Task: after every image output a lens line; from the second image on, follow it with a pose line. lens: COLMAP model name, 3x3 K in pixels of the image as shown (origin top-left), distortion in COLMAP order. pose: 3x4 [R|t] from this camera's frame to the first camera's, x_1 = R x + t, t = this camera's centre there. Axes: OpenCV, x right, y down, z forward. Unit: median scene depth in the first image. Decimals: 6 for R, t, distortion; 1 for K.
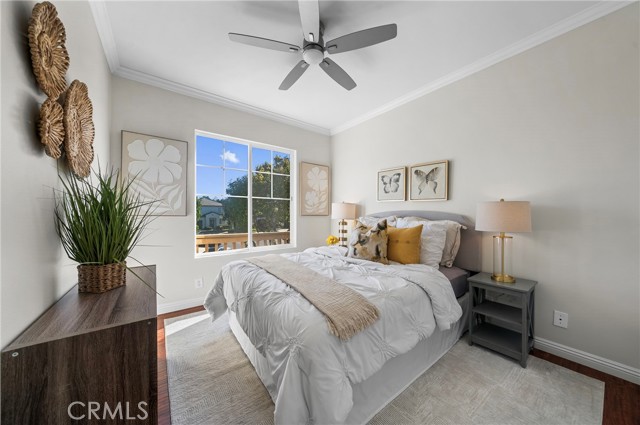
lens RADIAL K [[219.4, 0, 321.3], [0, 219.4, 211.0], [0, 0, 1]] dist [-0.001858, -0.000140]
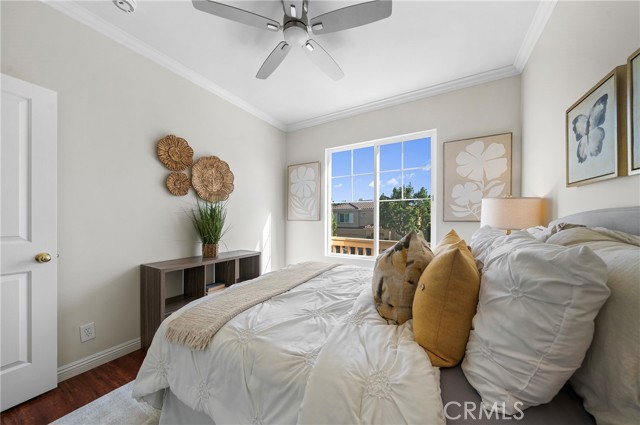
lens RADIAL K [[220.5, 0, 318.5], [0, 220.5, 218.9], [0, 0, 1]] dist [-0.001199, -0.000061]
pose [[0.374152, -0.002389, -0.927364, 0.476061], [0.013231, 0.999909, 0.002763, 0.006763], [0.927273, -0.013303, 0.374150, 0.454914]]
